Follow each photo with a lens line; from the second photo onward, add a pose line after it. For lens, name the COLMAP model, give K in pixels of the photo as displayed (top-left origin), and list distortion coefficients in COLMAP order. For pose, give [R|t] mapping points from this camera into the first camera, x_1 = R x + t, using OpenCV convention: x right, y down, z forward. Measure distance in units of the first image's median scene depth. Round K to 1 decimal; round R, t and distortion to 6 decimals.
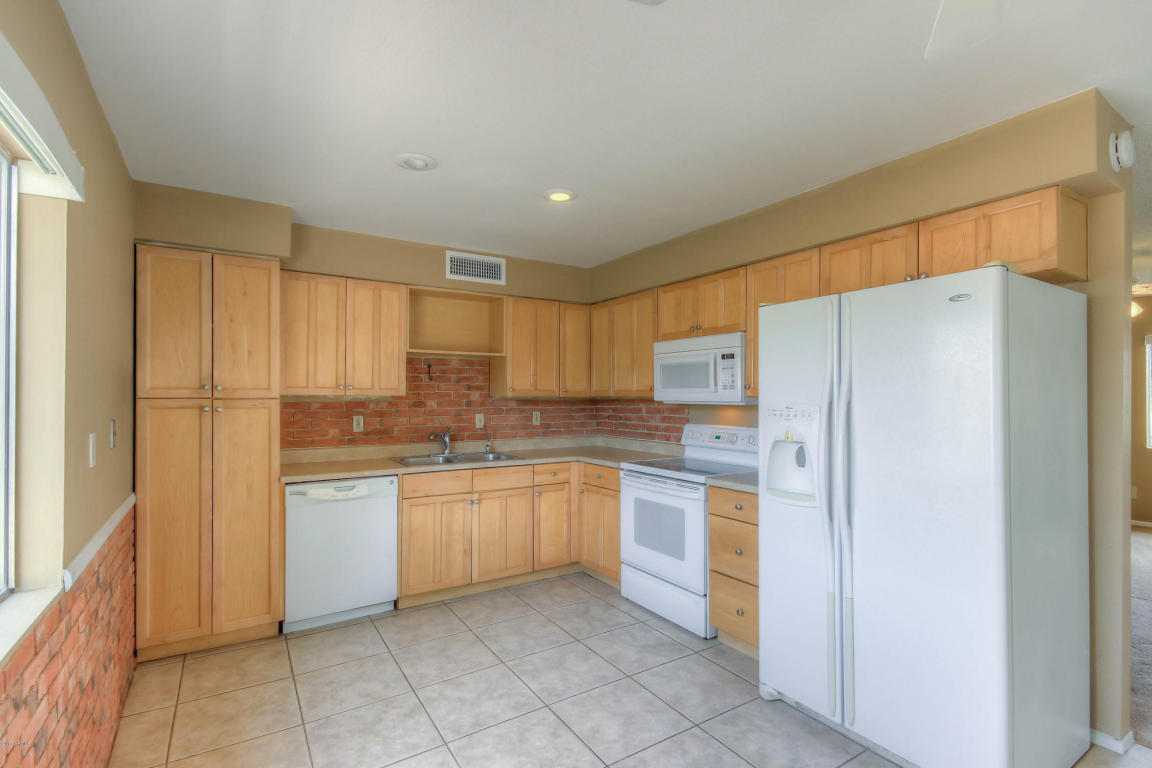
lens RADIAL K [[536.7, 0, 580.9], [0, 536.7, 388.9], [0, 0, 1]] dist [0.025785, -0.001685]
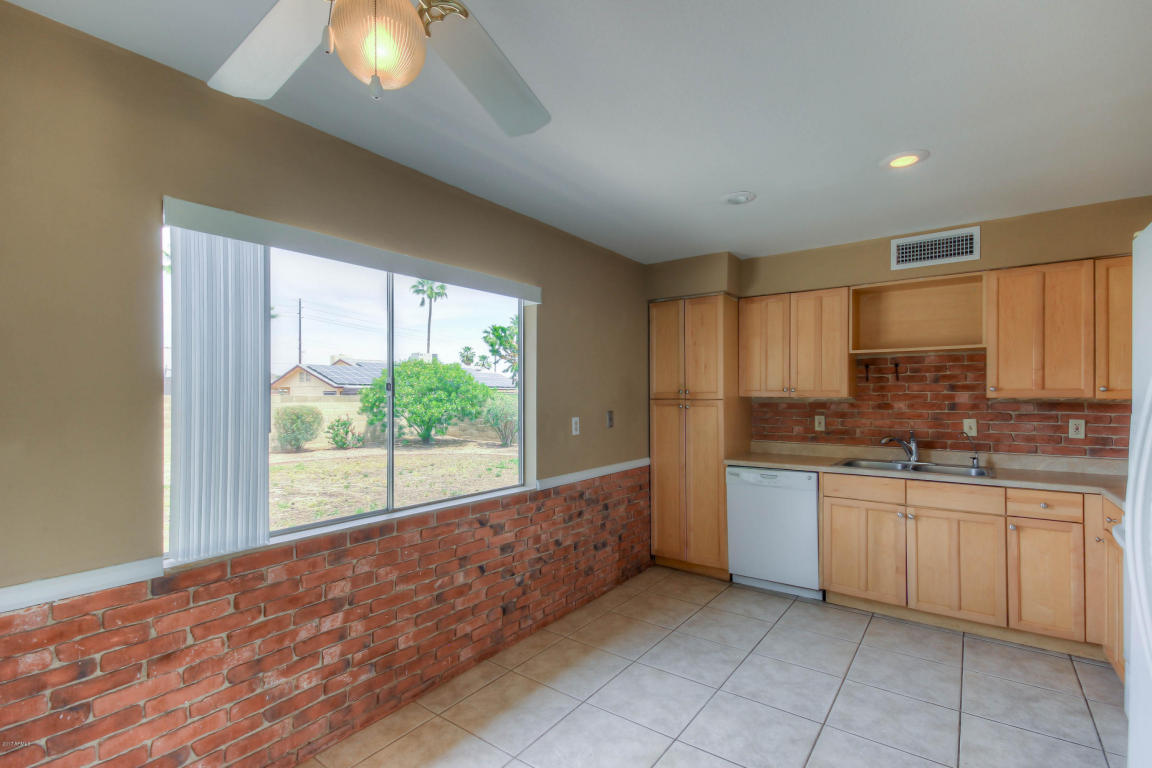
lens RADIAL K [[536.7, 0, 580.9], [0, 536.7, 390.1], [0, 0, 1]] dist [0.025785, -0.001685]
pose [[0.368556, -0.012236, -0.929525, 0.430857], [0.014000, 0.999873, -0.007611, -0.000019], [0.929500, -0.010208, 0.368681, 0.163867]]
